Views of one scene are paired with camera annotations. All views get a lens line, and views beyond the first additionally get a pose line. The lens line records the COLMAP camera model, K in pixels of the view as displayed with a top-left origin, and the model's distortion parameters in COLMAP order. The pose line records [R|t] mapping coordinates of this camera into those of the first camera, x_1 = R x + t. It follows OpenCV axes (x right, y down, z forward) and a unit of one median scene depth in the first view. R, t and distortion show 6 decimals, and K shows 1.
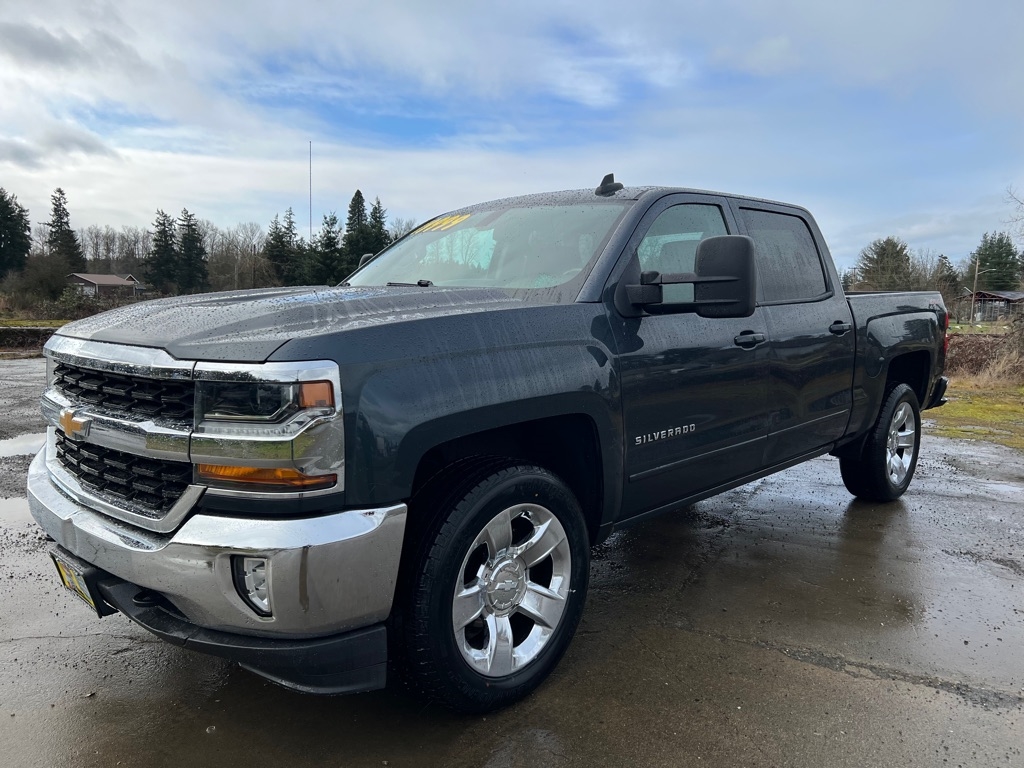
lens RADIAL K [[761.5, 0, 519.6], [0, 761.5, 403.1], [0, 0, 1]] dist [0.058307, -0.074693]
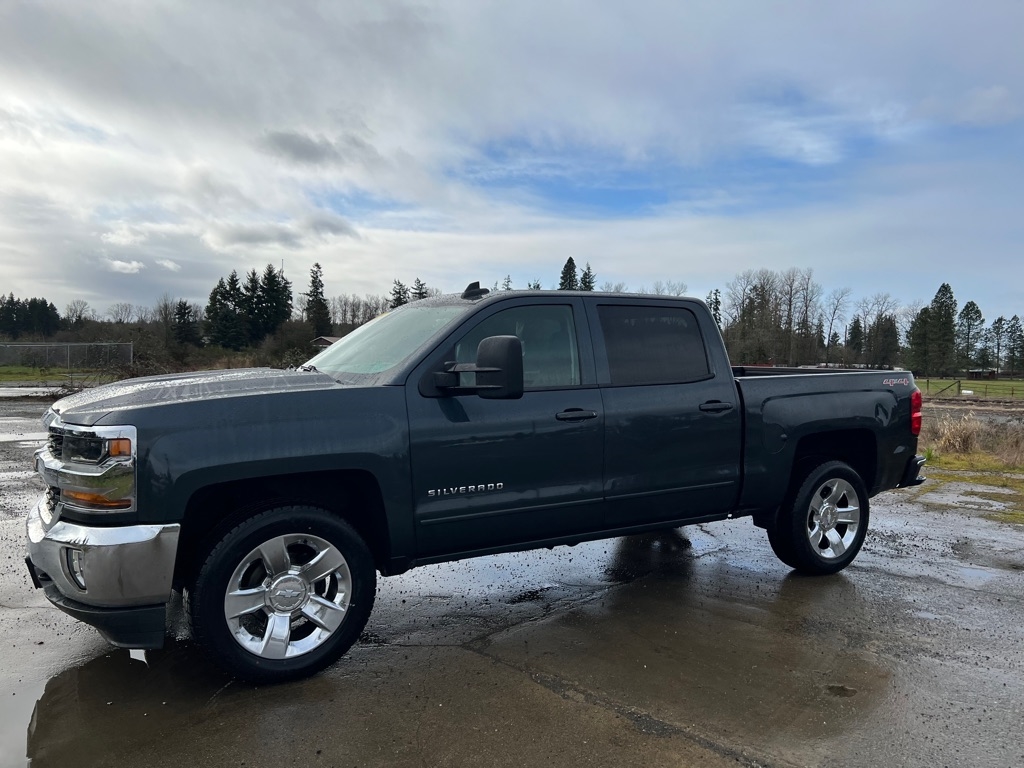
lens RADIAL K [[756.0, 0, 520.6], [0, 756.0, 390.2], [0, 0, 1]] dist [0.072546, -0.102333]
pose [[0.963880, 0.018335, -0.265706, 0.692733], [-0.043479, 0.995077, -0.089057, -0.017429], [0.262765, 0.097393, 0.959932, -0.217297]]
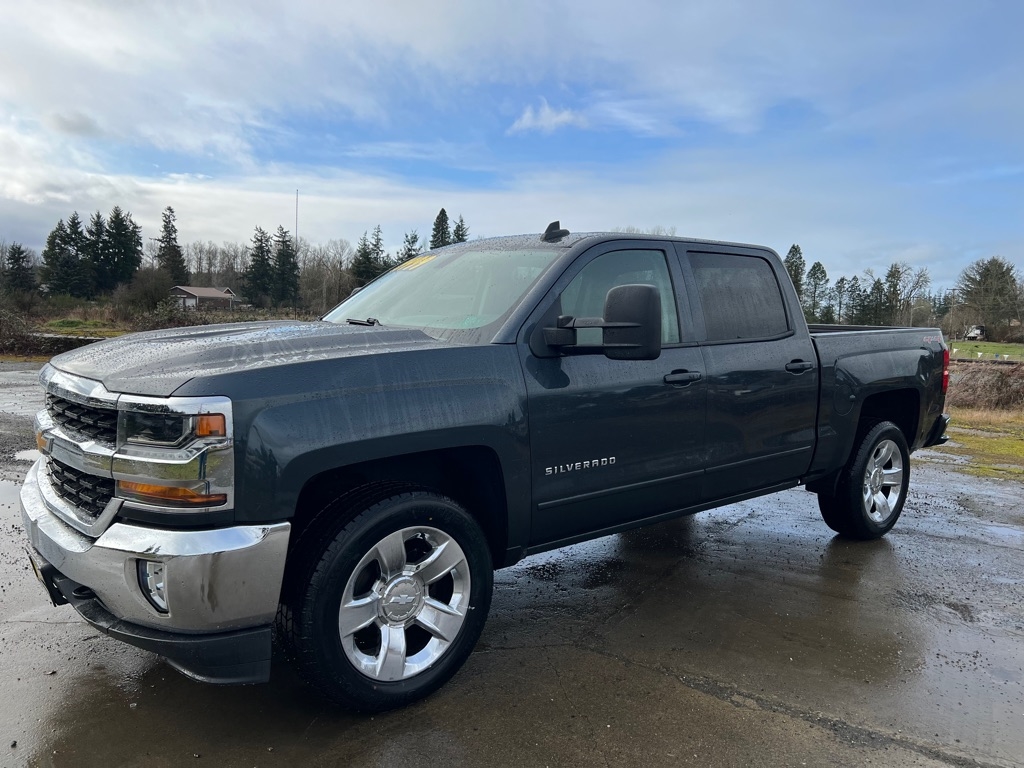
lens RADIAL K [[760.4, 0, 511.2], [0, 760.4, 385.1], [0, 0, 1]] dist [0.054261, -0.081442]
pose [[0.993494, 0.026470, -0.110766, 0.239359], [-0.031281, 0.998631, -0.041920, -0.028342], [0.109505, 0.045112, 0.992962, -0.091502]]
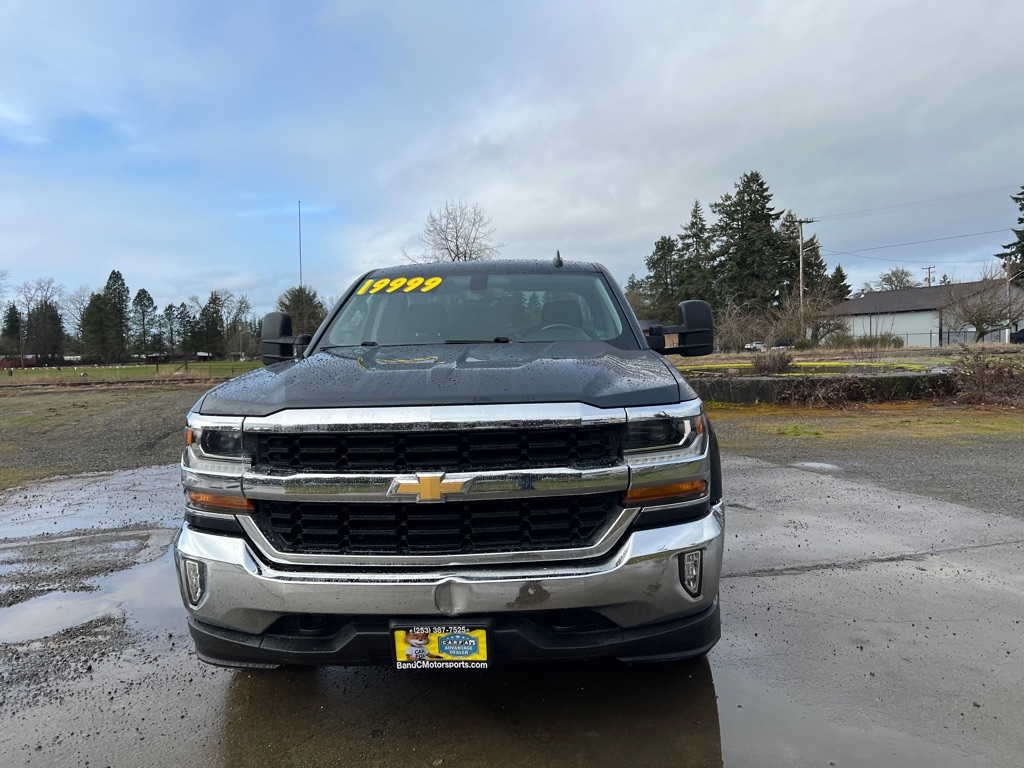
lens RADIAL K [[761.5, 0, 519.6], [0, 761.5, 403.1], [0, 0, 1]] dist [0.058307, -0.074693]
pose [[0.750300, -0.086925, 0.655358, -1.030400], [0.125617, 0.992003, -0.012238, -0.051516], [-0.649054, 0.091506, 0.755219, 0.138885]]
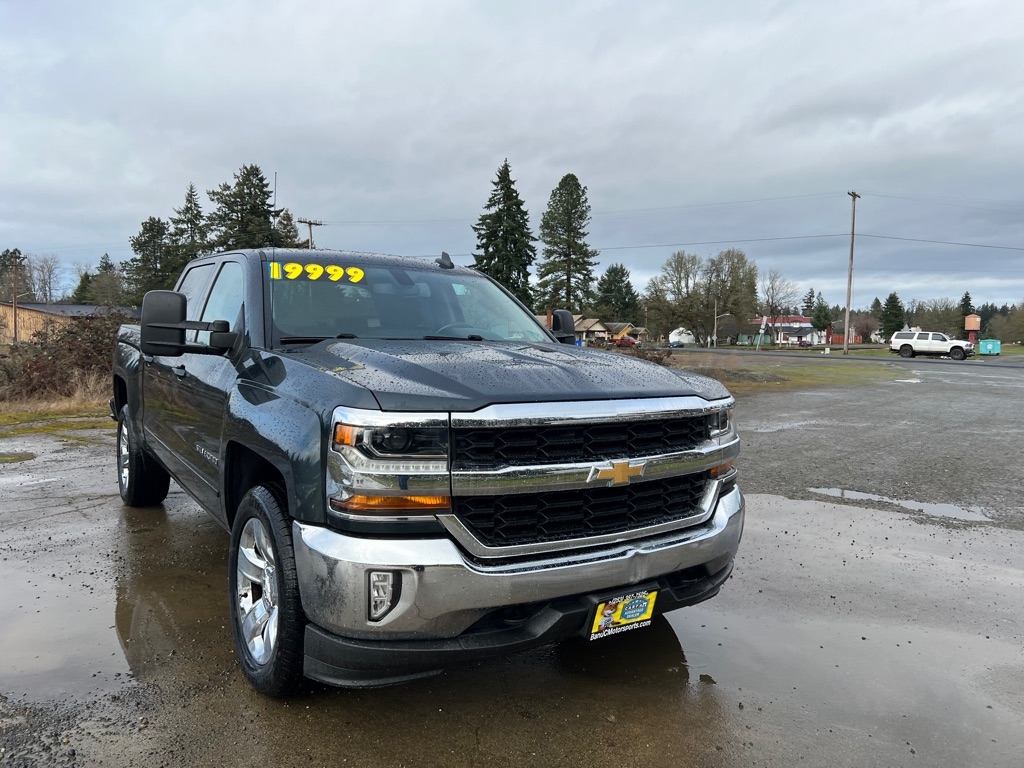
lens RADIAL K [[761.5, 0, 519.6], [0, 761.5, 403.1], [0, 0, 1]] dist [0.058307, -0.074693]
pose [[0.207131, -0.094440, 0.973744, -1.531978], [0.113290, 0.990949, 0.072009, -0.155646], [-0.971731, 0.095400, 0.215956, 0.805132]]
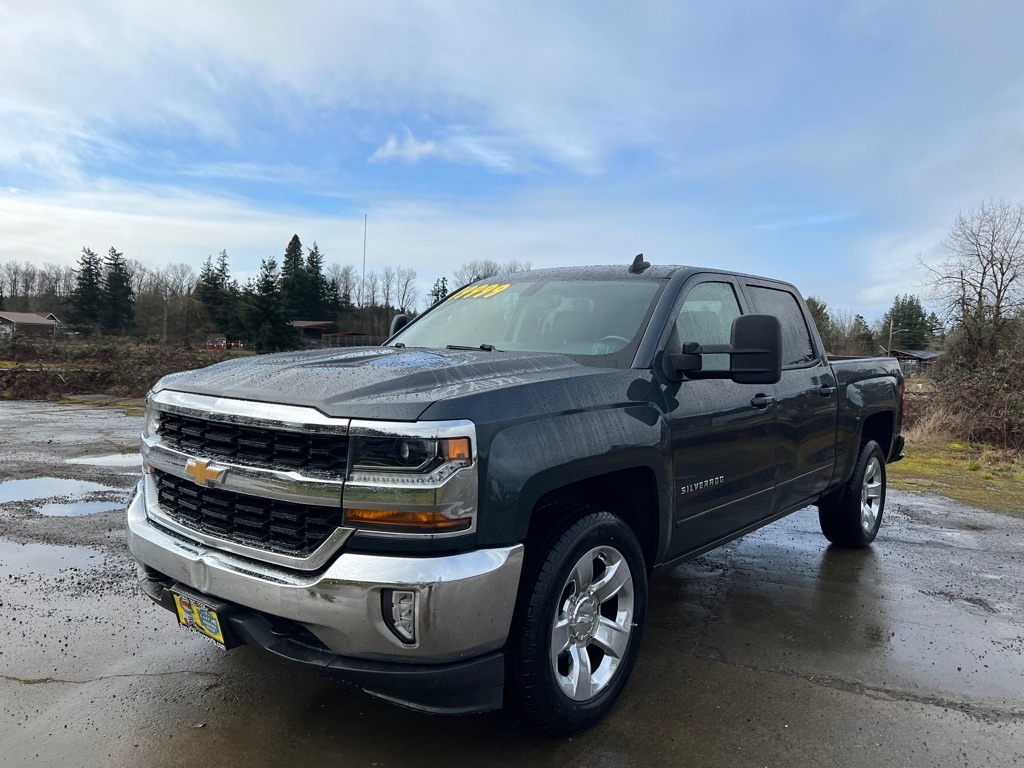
lens RADIAL K [[763.3, 0, 521.9], [0, 763.3, 398.3], [0, 0, 1]] dist [0.053876, -0.066586]
pose [[0.996088, 0.016506, 0.086815, -0.201099], [-0.010467, 0.997523, -0.069565, -0.006126], [-0.087748, 0.068384, 0.993793, -0.131308]]
